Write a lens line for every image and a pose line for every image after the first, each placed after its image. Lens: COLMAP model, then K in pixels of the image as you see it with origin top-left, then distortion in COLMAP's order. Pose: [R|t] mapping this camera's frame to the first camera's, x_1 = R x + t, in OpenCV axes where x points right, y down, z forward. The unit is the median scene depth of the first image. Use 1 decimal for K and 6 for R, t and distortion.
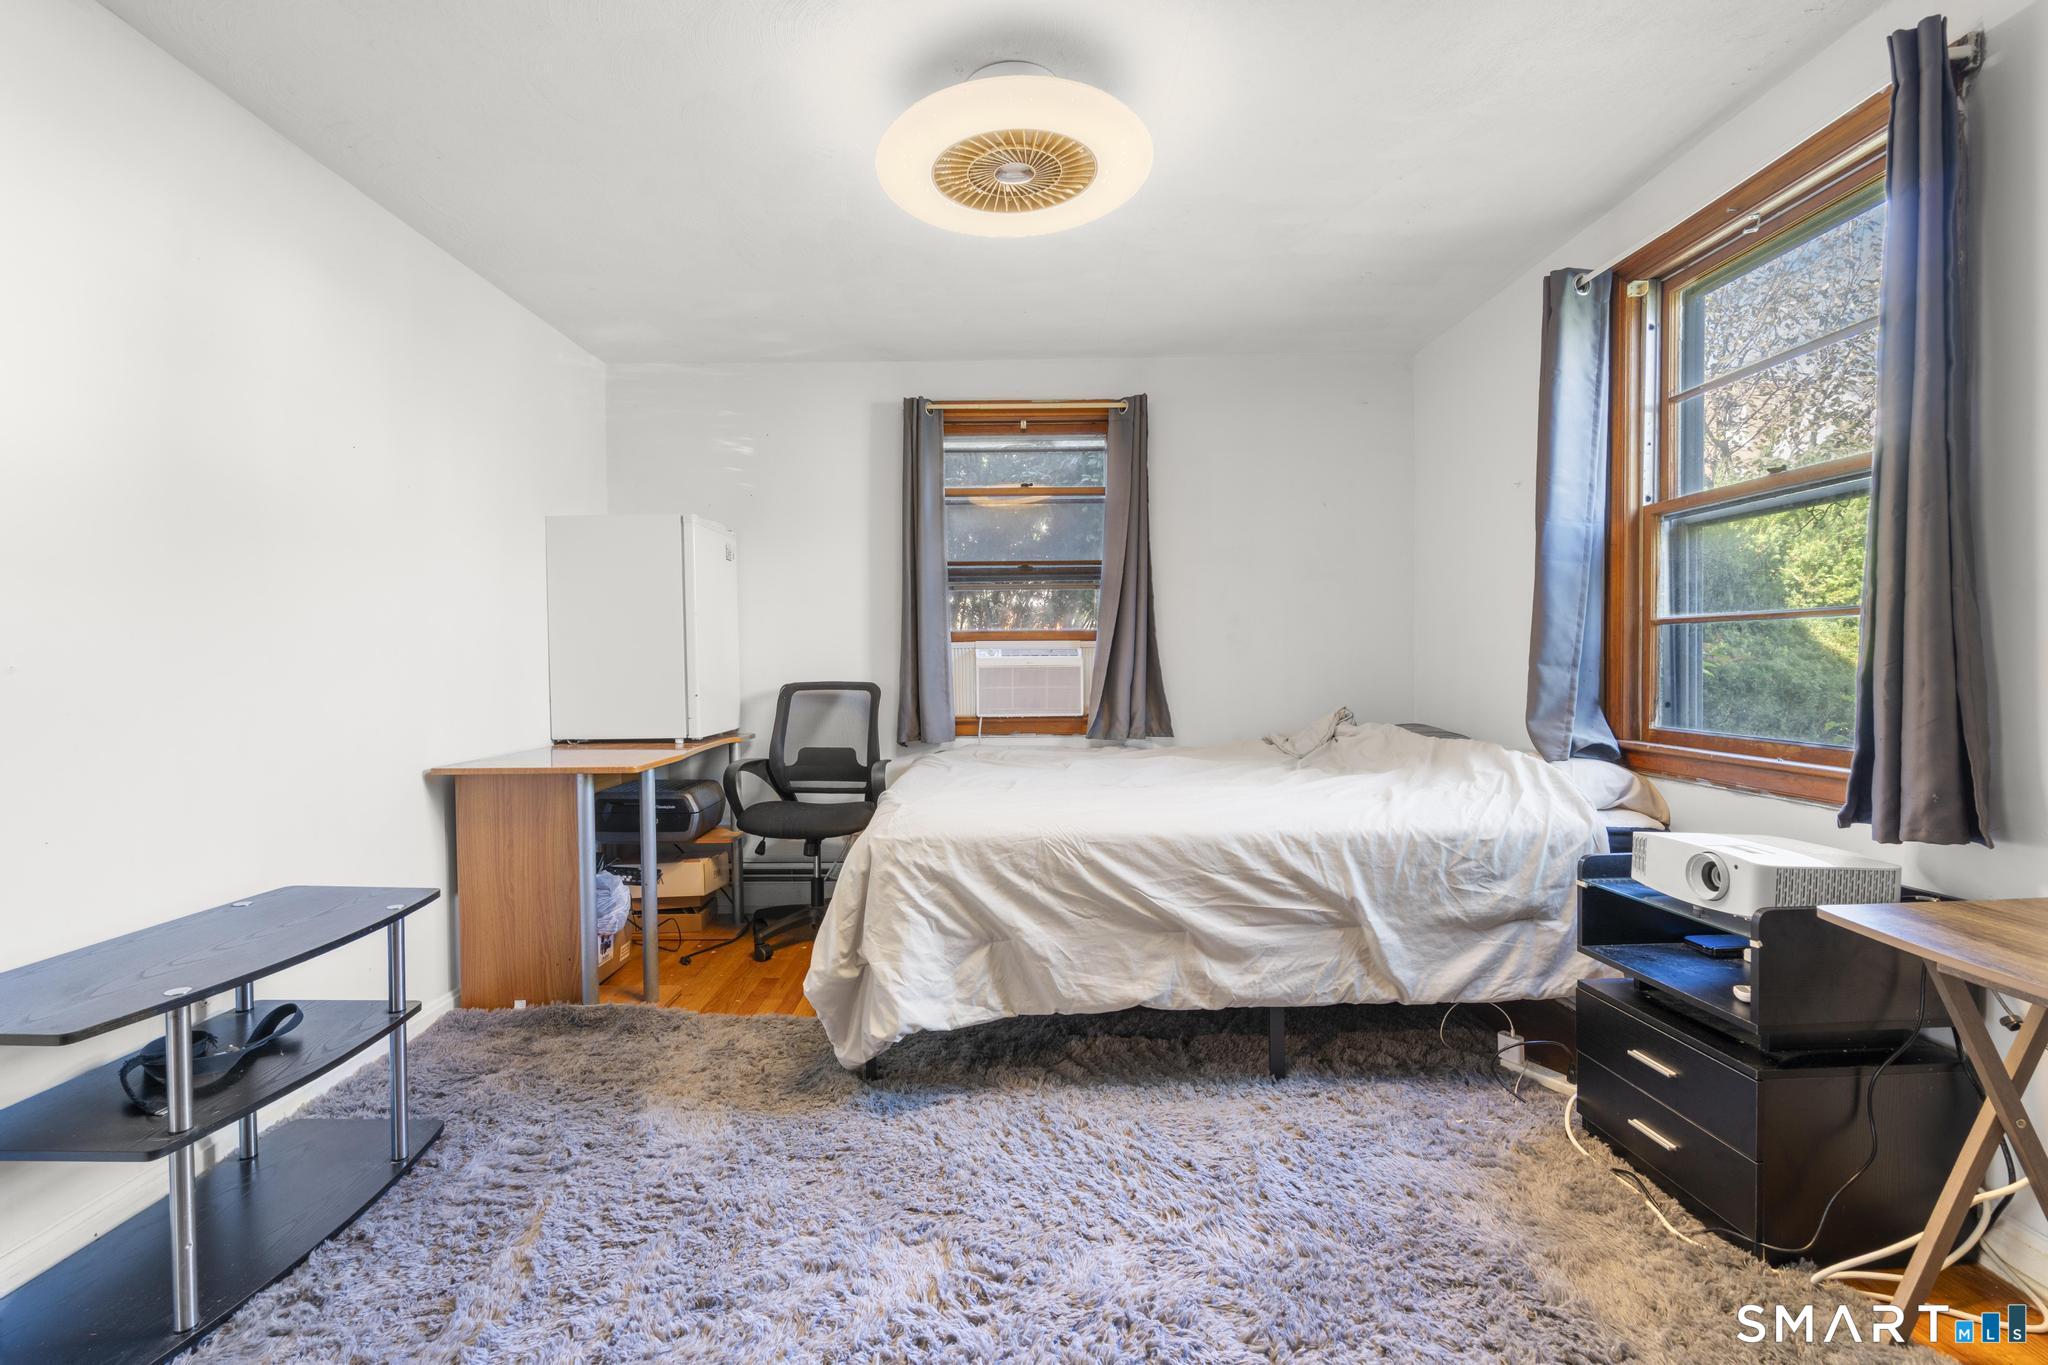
lens RADIAL K [[935.2, 0, 1013.0], [0, 935.2, 682.1], [0, 0, 1]] dist [-0.008065, 0.004007]
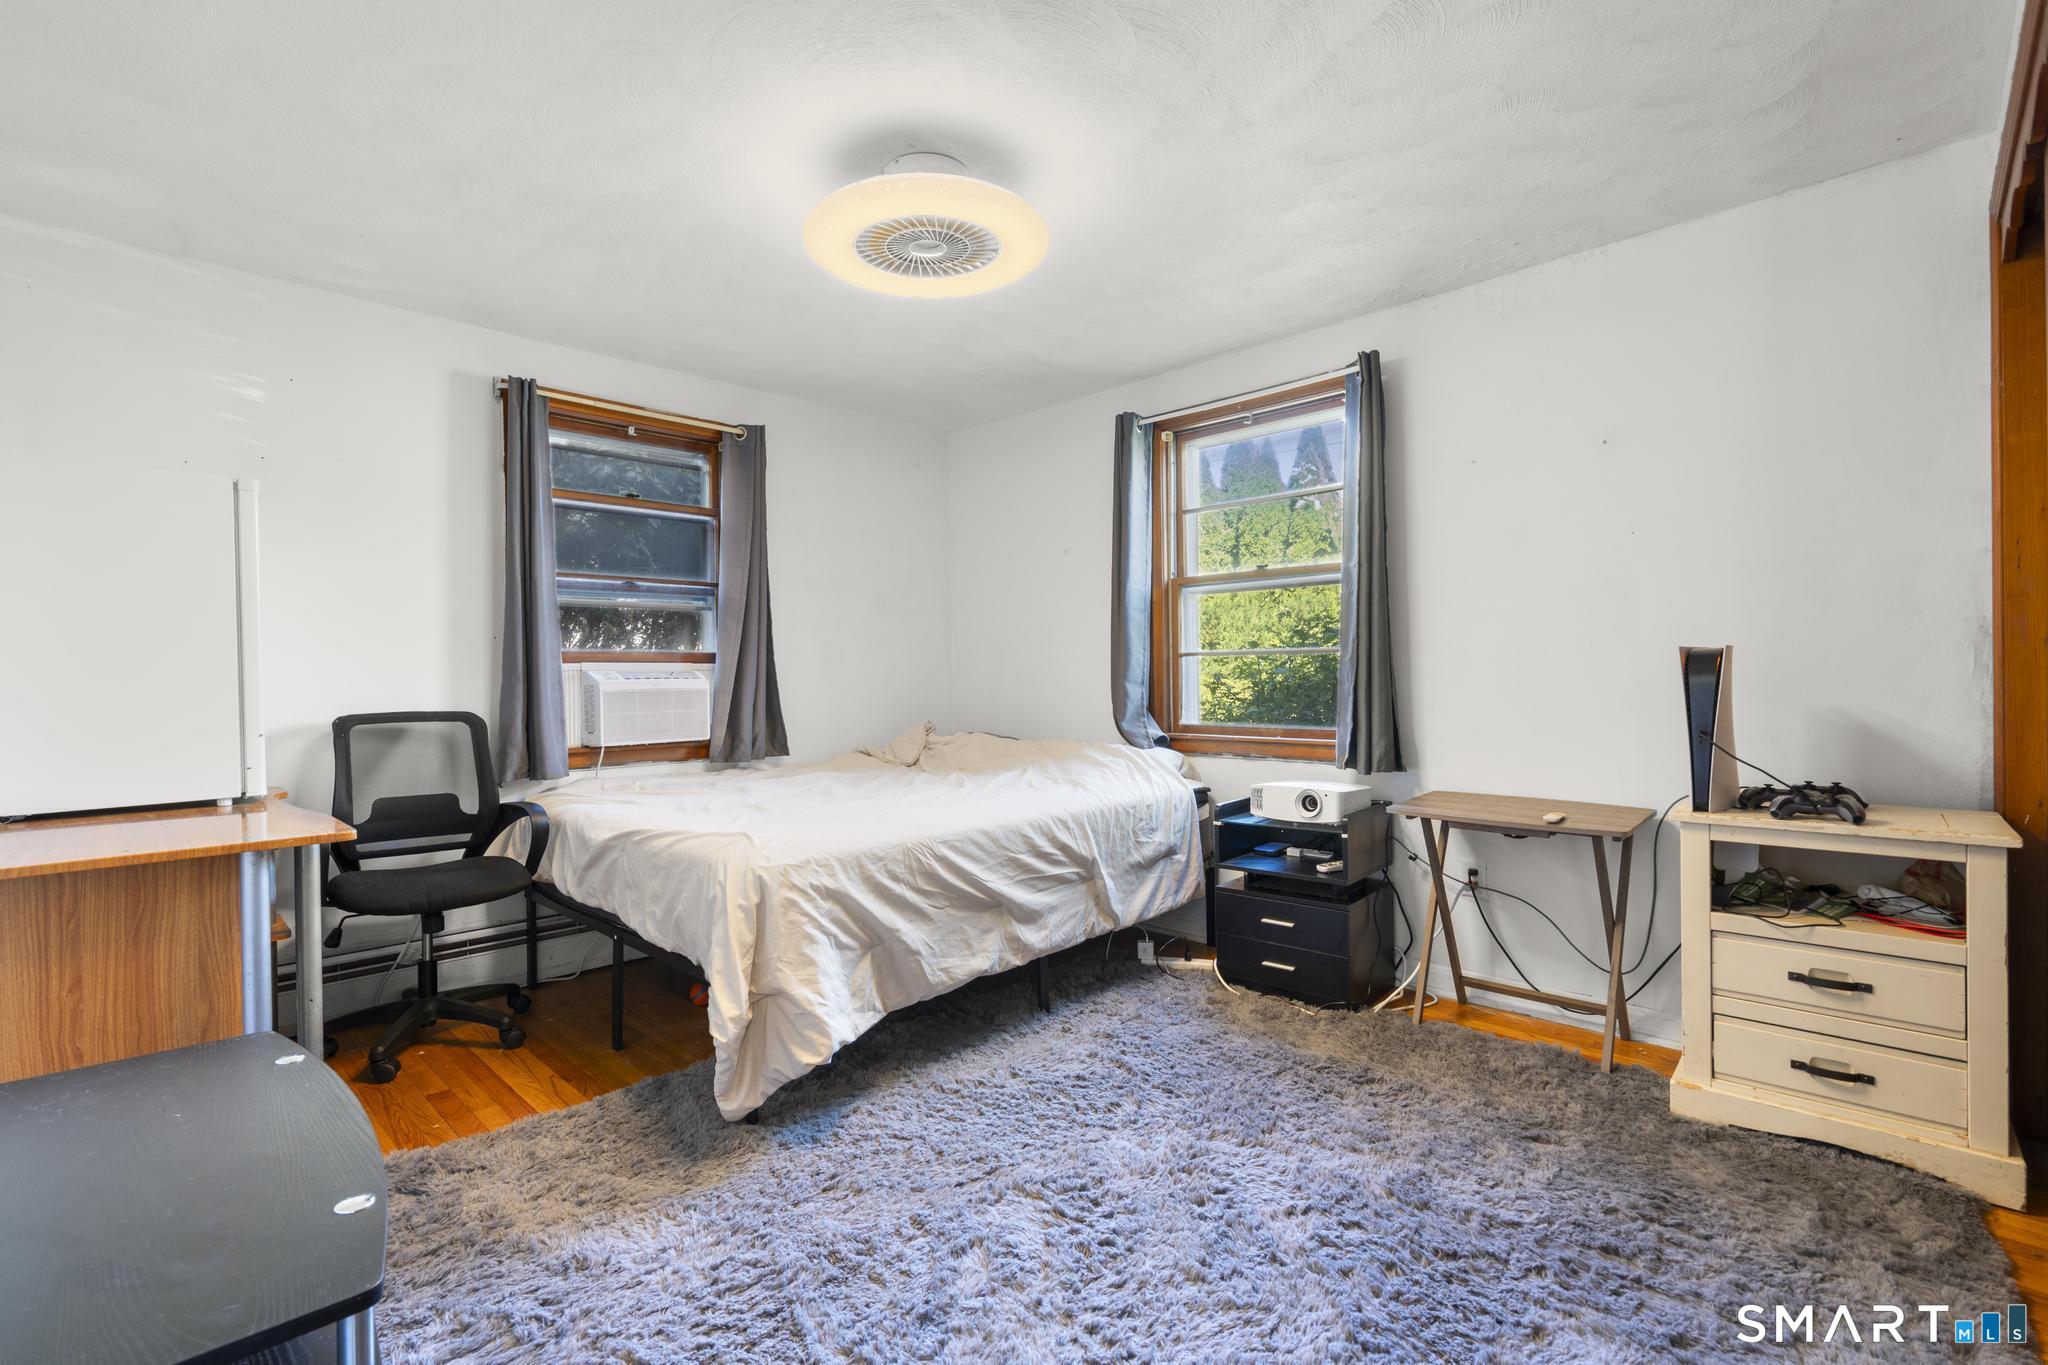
lens RADIAL K [[935.2, 0, 1019.7], [0, 935.2, 680.6], [0, 0, 1]] dist [-0.008065, 0.004007]
pose [[0.691504, -0.003965, 0.722362, -0.669921], [0.023746, 0.999569, -0.017244, -0.001974], [-0.721983, 0.029078, 0.691300, 0.141413]]
